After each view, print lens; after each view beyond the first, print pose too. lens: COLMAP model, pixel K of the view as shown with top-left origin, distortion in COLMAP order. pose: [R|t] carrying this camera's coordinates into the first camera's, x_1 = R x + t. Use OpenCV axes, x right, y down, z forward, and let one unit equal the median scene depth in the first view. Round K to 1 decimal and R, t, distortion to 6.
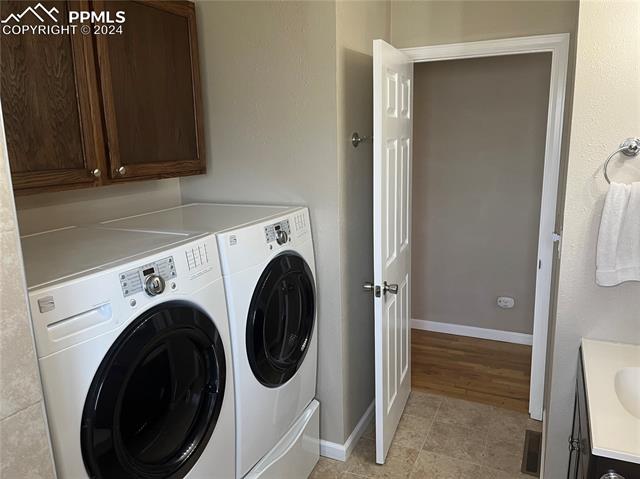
lens RADIAL K [[499.9, 0, 323.6], [0, 499.9, 237.1], [0, 0, 1]] dist [0.054480, -0.001233]
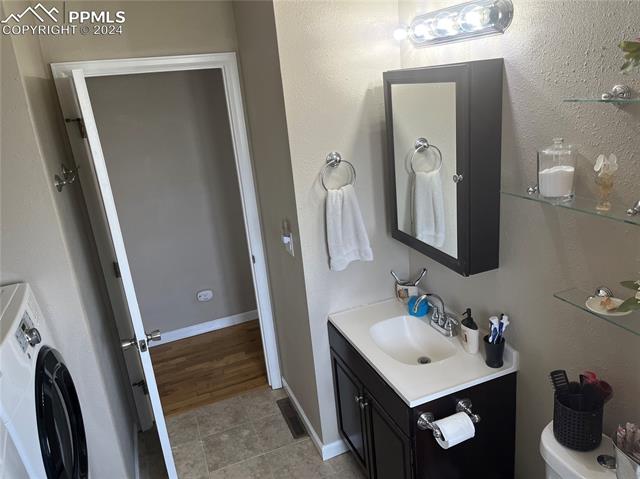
lens RADIAL K [[499.9, 0, 323.6], [0, 499.9, 237.1], [0, 0, 1]] dist [0.054480, -0.001233]
pose [[0.688488, -0.262074, 0.676241, -0.192087], [0.221169, 0.963883, 0.148373, -0.118561], [-0.690701, 0.047410, 0.721584, 0.091665]]
